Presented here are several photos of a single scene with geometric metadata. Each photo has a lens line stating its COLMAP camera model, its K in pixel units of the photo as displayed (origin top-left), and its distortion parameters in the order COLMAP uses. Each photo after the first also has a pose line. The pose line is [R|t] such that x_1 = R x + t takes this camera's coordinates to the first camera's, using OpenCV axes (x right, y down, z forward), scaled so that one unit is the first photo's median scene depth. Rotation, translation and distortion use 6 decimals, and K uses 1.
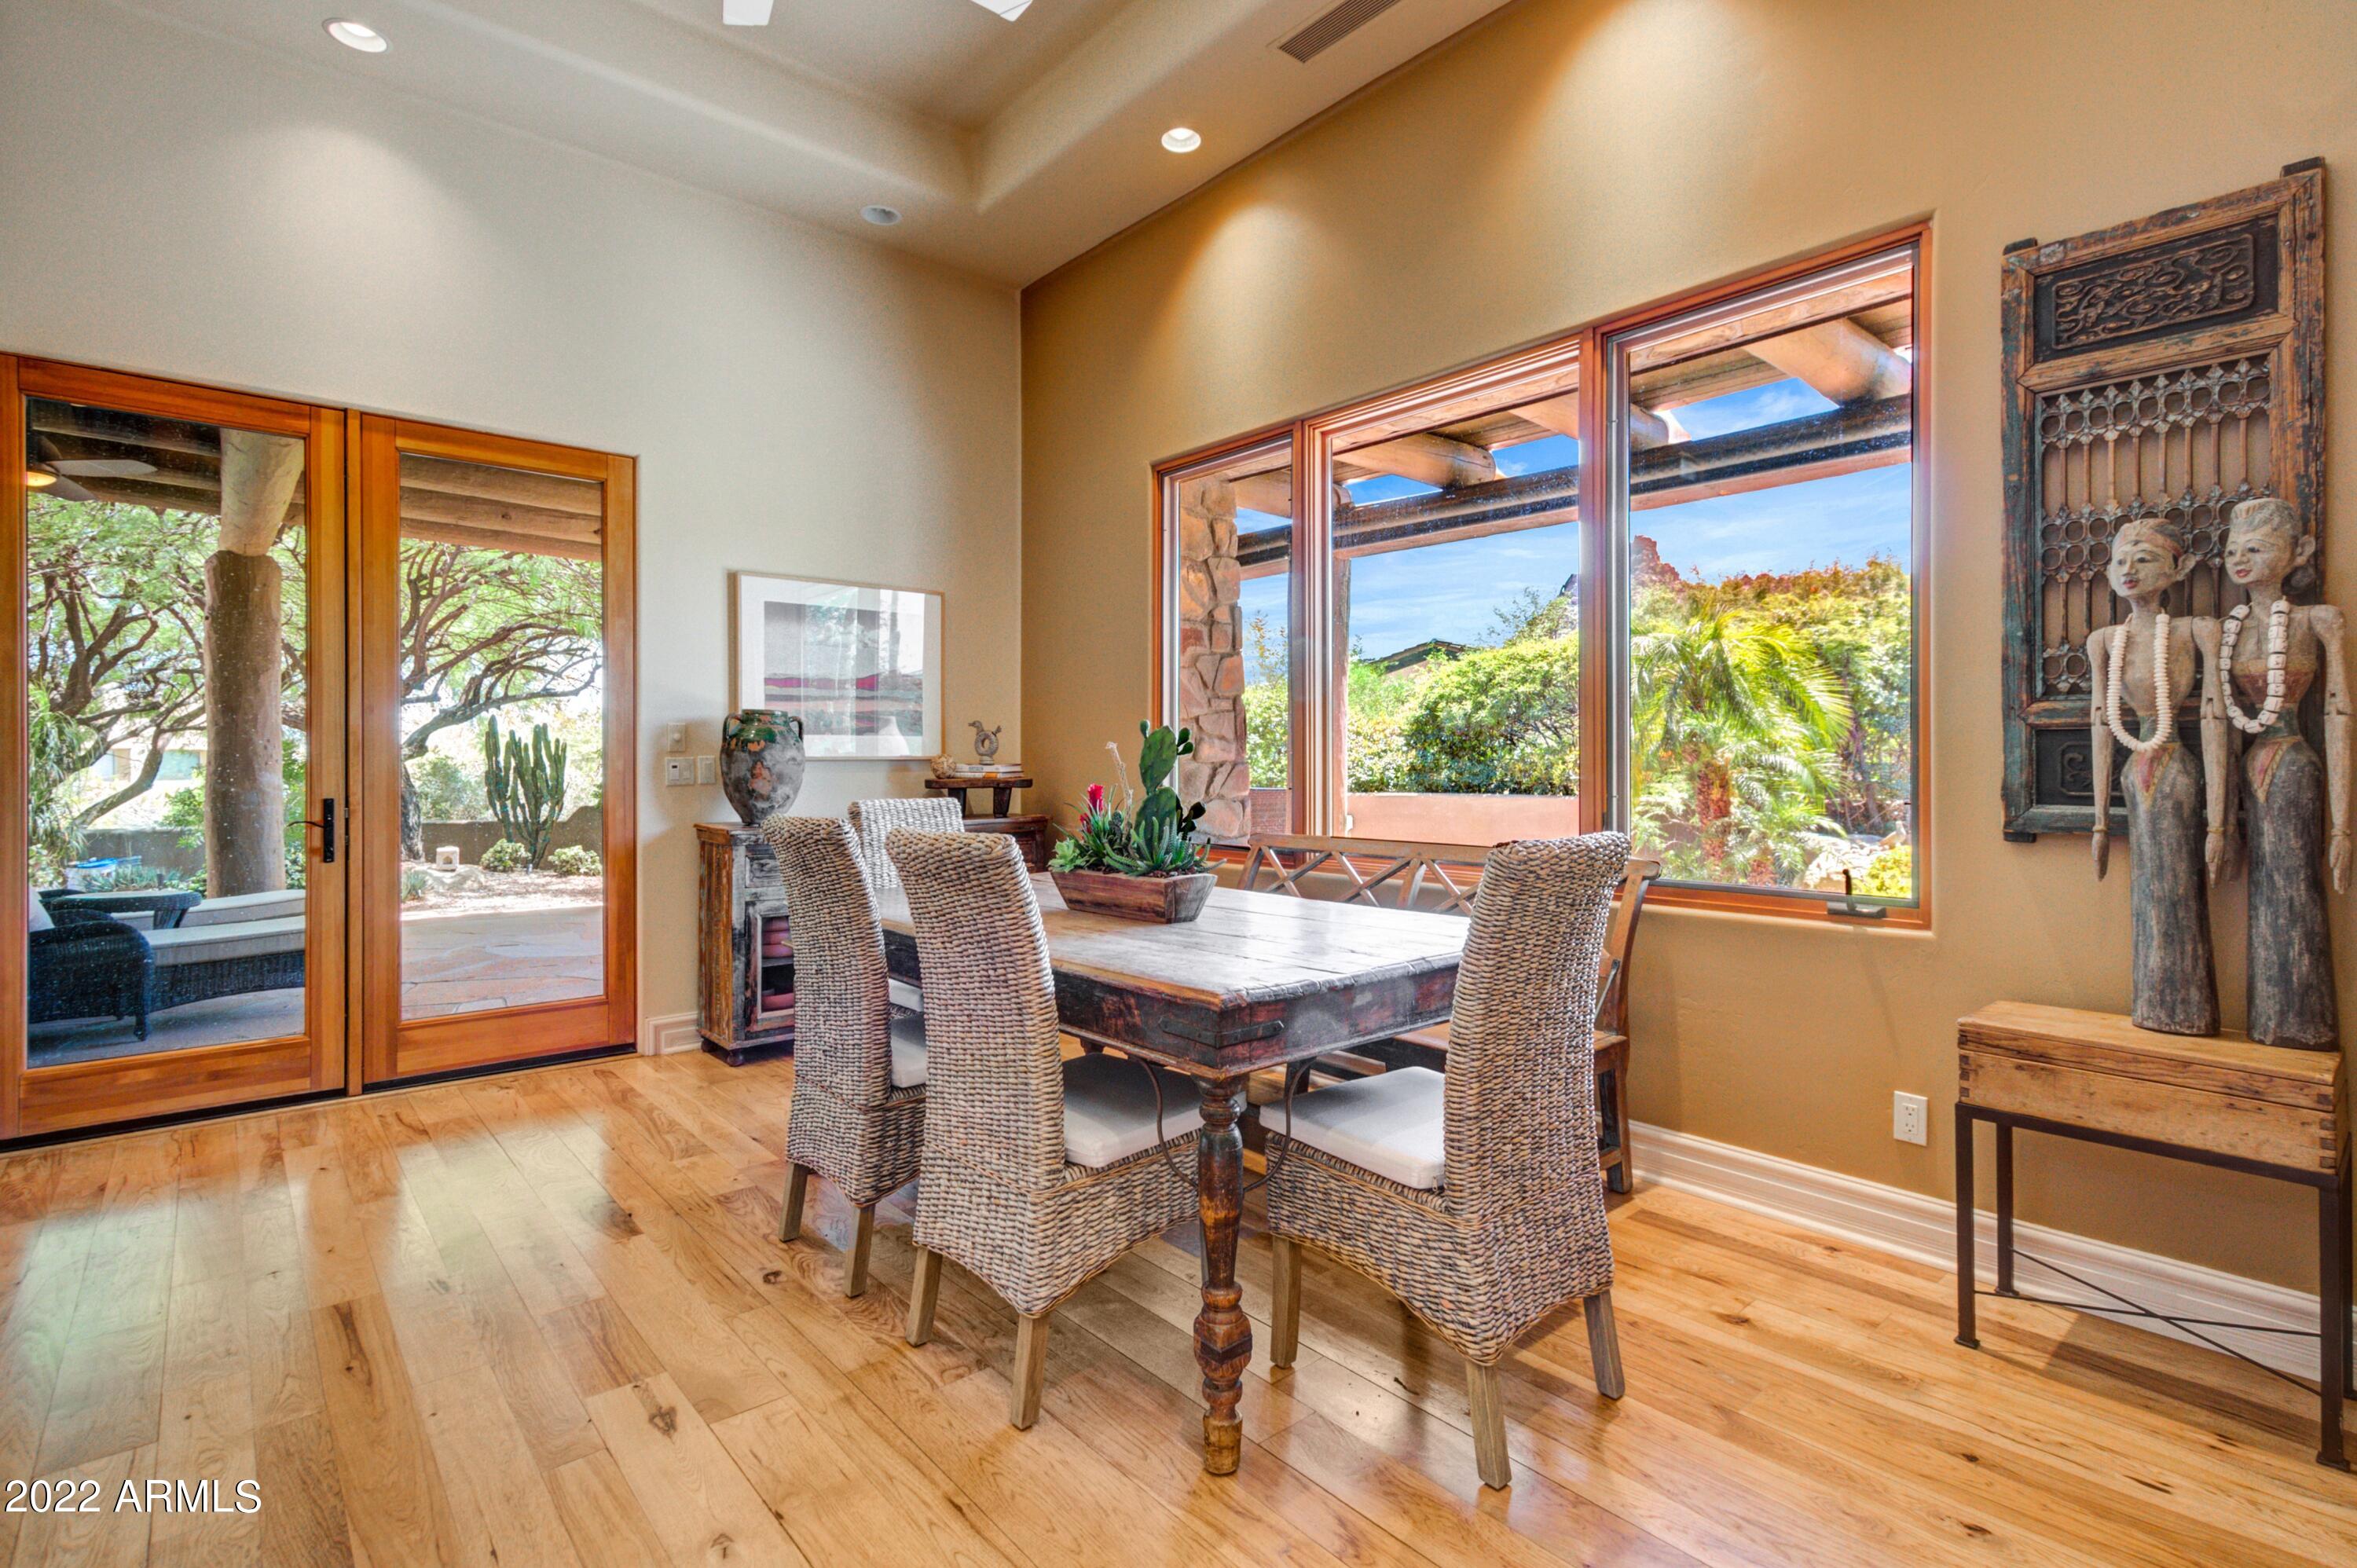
lens RADIAL K [[1128.6, 0, 1181.8], [0, 1128.6, 762.5], [0, 0, 1]] dist [0.006174, 0.003301]
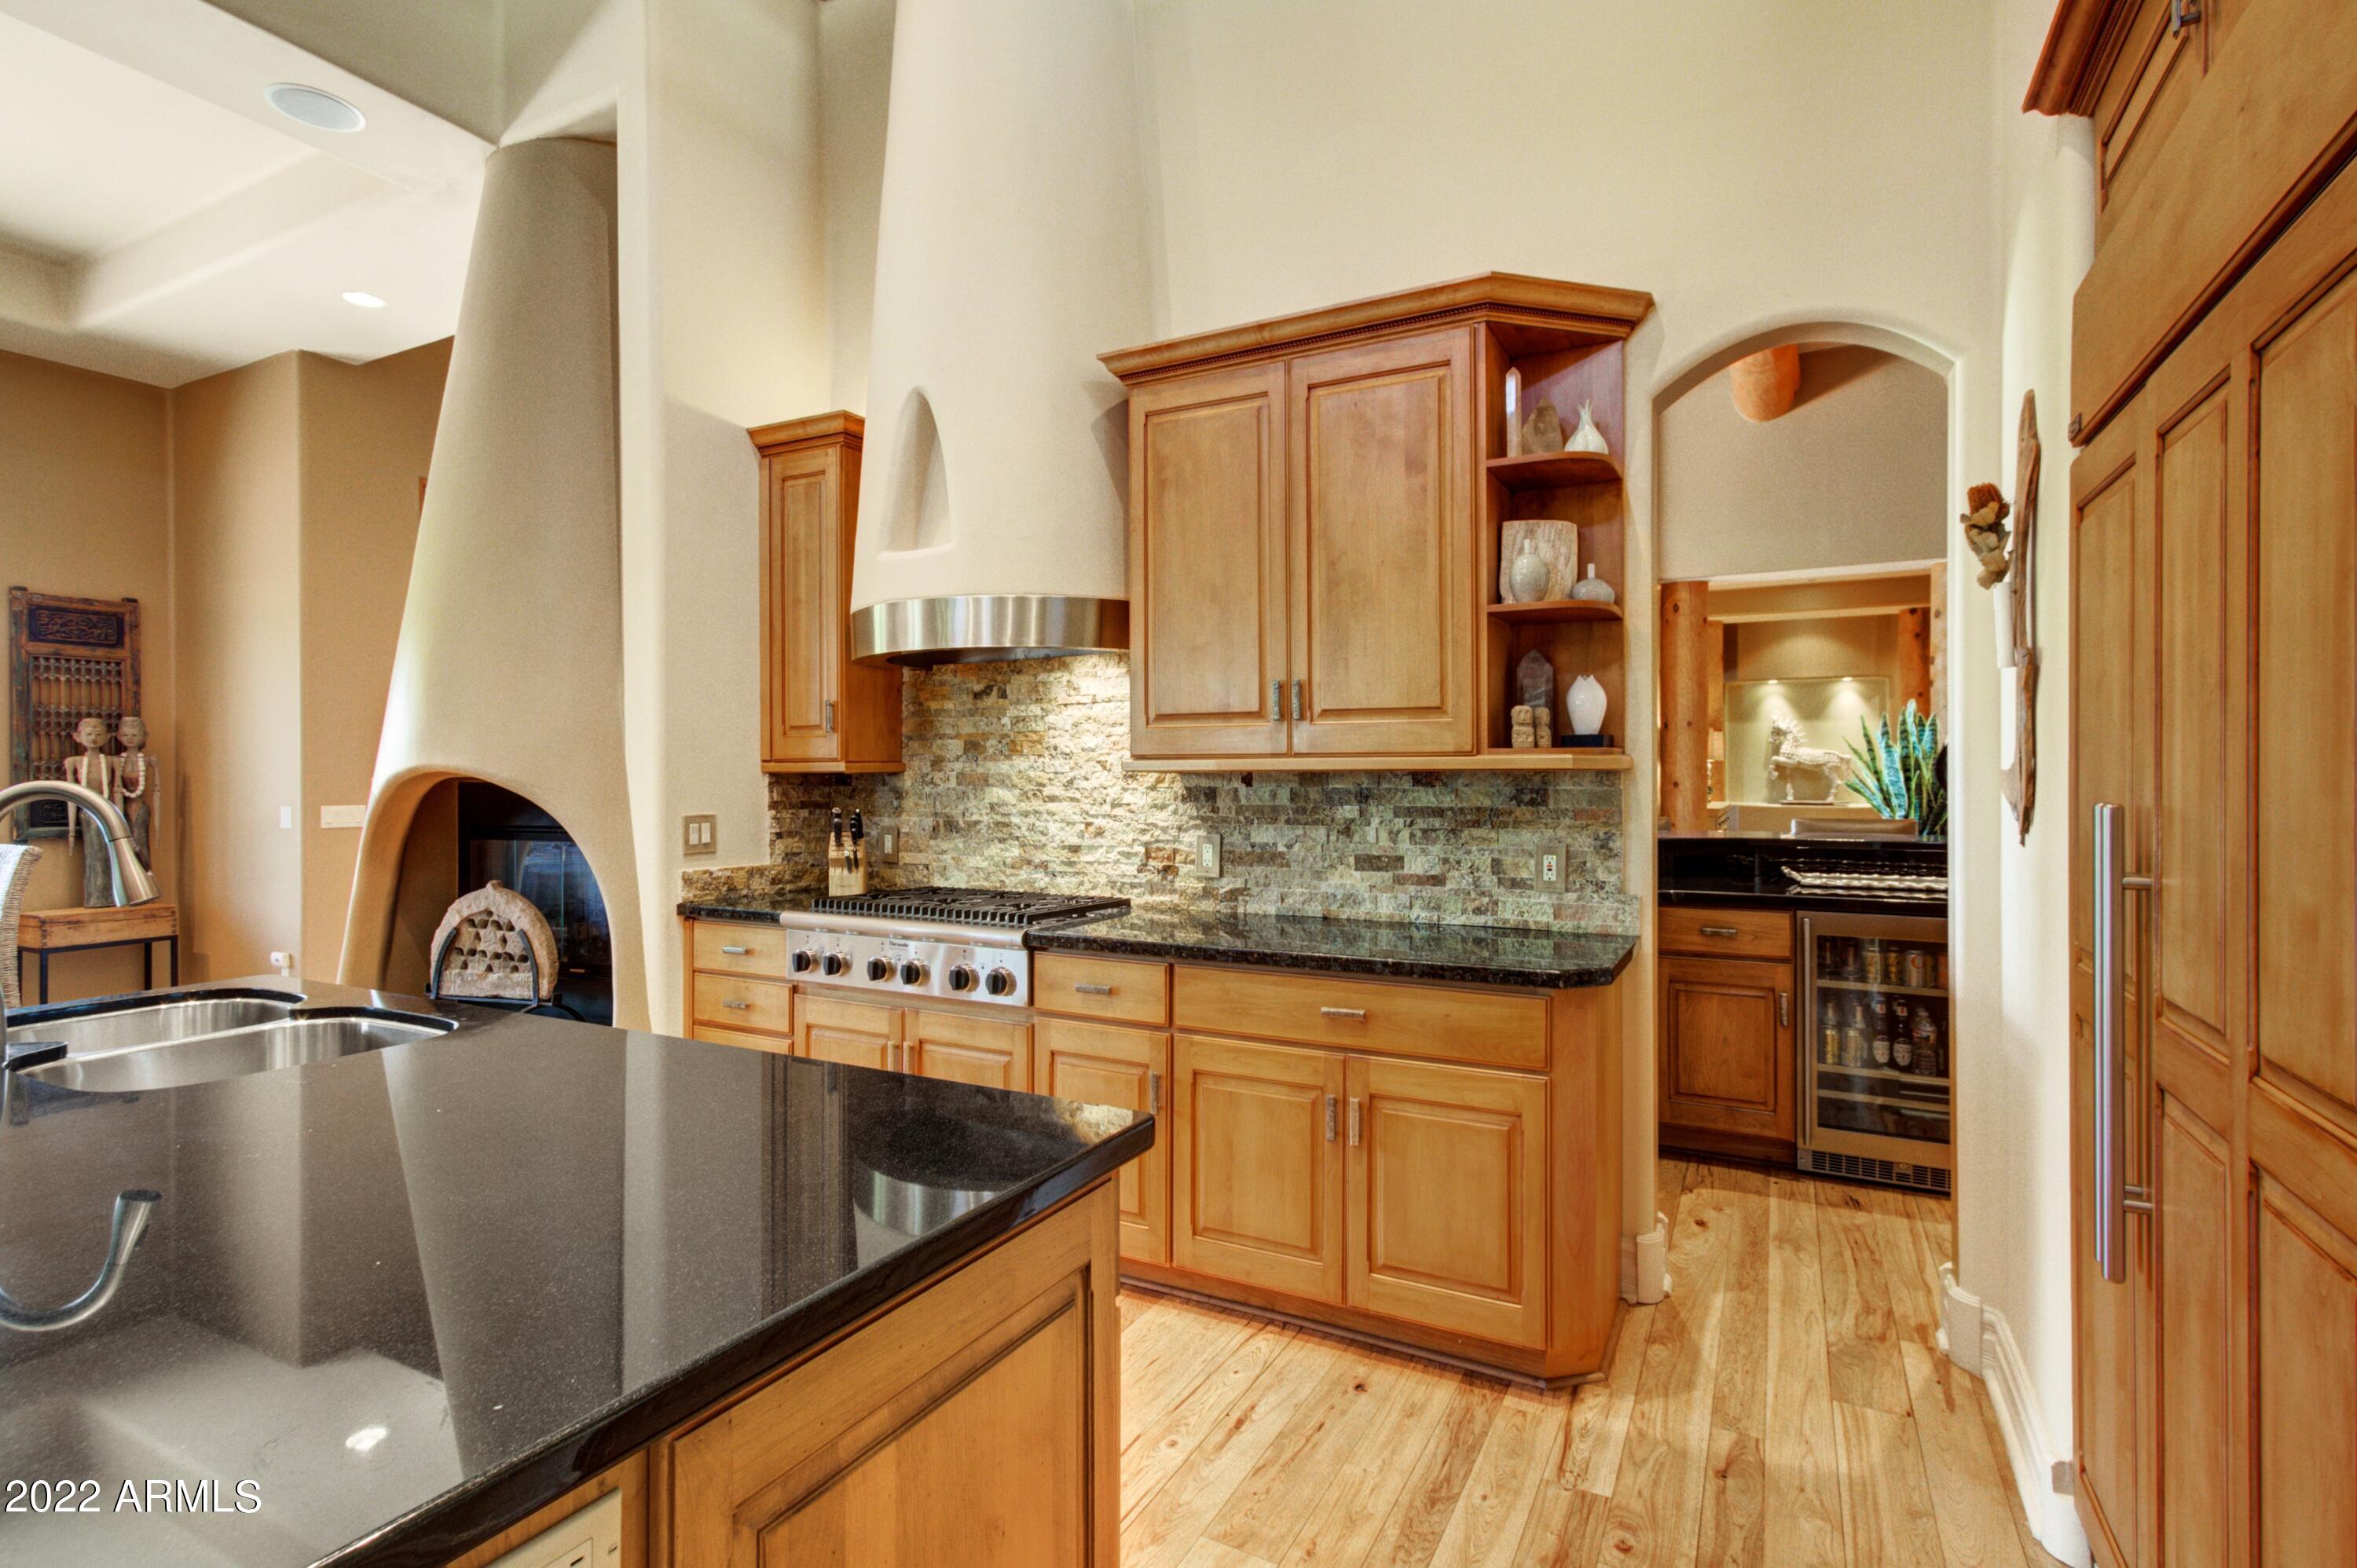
lens RADIAL K [[1128.6, 0, 1182.2], [0, 1128.6, 780.0], [0, 0, 1]] dist [0.006174, 0.003301]
pose [[-0.356190, 0.001004, 0.934413, -2.676768], [0.007965, 0.999966, 0.001962, -0.054727], [-0.934380, 0.008141, -0.356186, -0.457115]]
